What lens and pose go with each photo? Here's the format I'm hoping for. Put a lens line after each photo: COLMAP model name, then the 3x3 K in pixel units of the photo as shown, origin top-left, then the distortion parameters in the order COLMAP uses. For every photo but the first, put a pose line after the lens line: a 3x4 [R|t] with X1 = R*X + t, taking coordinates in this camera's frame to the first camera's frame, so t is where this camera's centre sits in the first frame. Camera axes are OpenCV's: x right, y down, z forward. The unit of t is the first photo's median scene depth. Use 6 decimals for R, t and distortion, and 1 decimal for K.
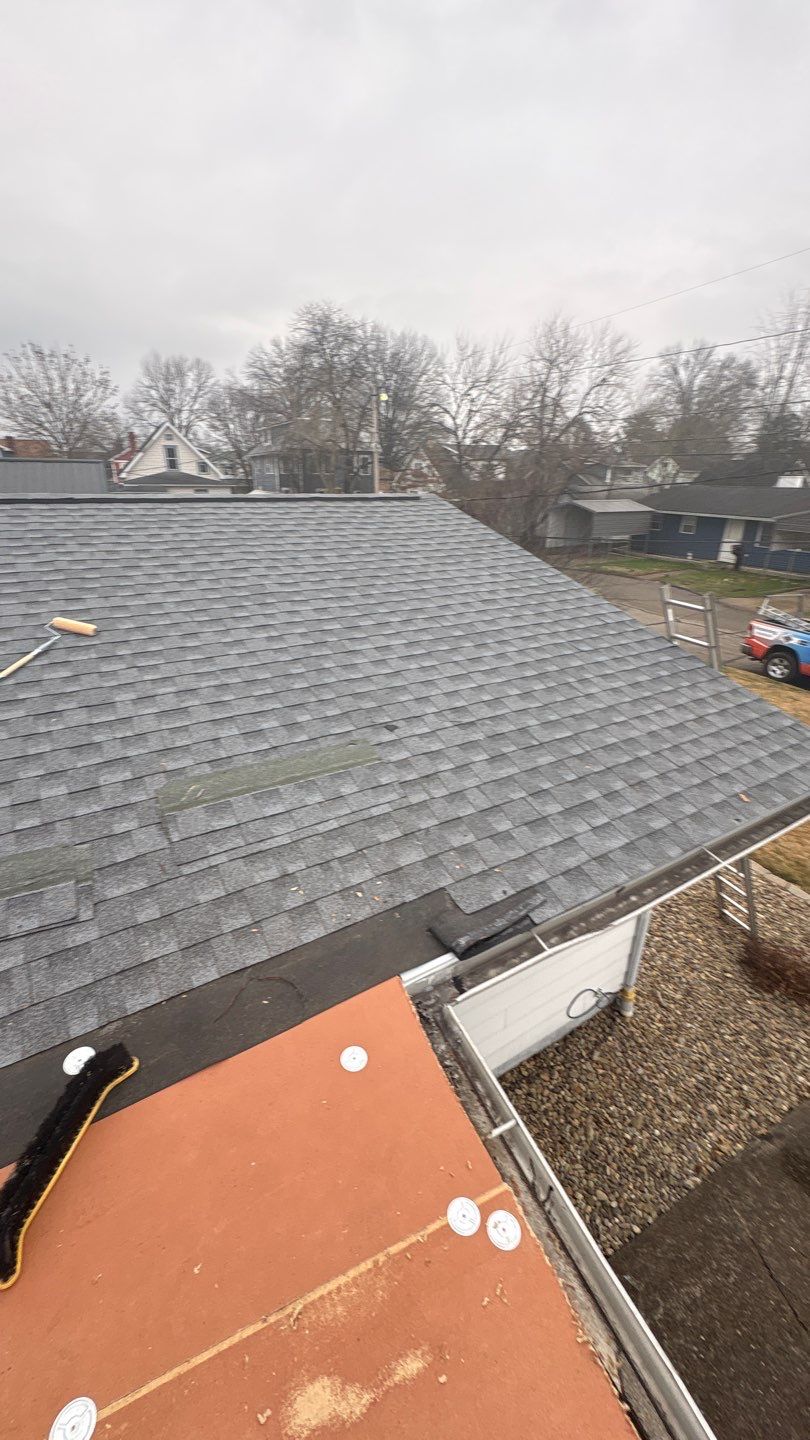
lens RADIAL K [[586.0, 0, 405.0], [0, 586.0, 720.0], [0, 0, 1]] dist [-0.000565, -0.000033]
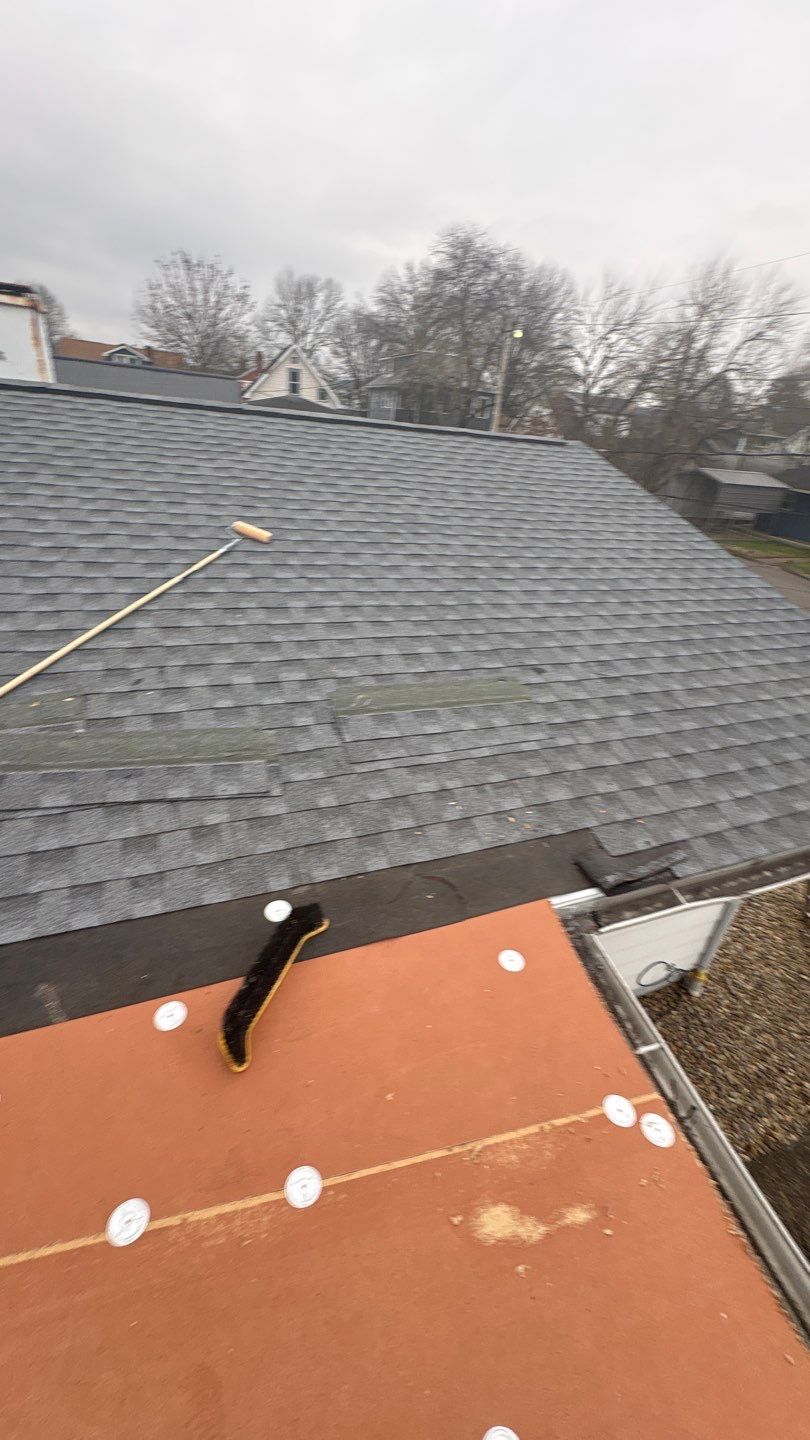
lens RADIAL K [[583.2, 0, 403.9], [0, 583.2, 723.7], [0, 0, 1]] dist [-0.000844, -0.000477]
pose [[0.981829, 0.151883, -0.113771, -0.100177], [-0.141328, 0.985322, 0.095748, 0.032908], [0.126643, -0.077930, 0.988882, -0.023422]]
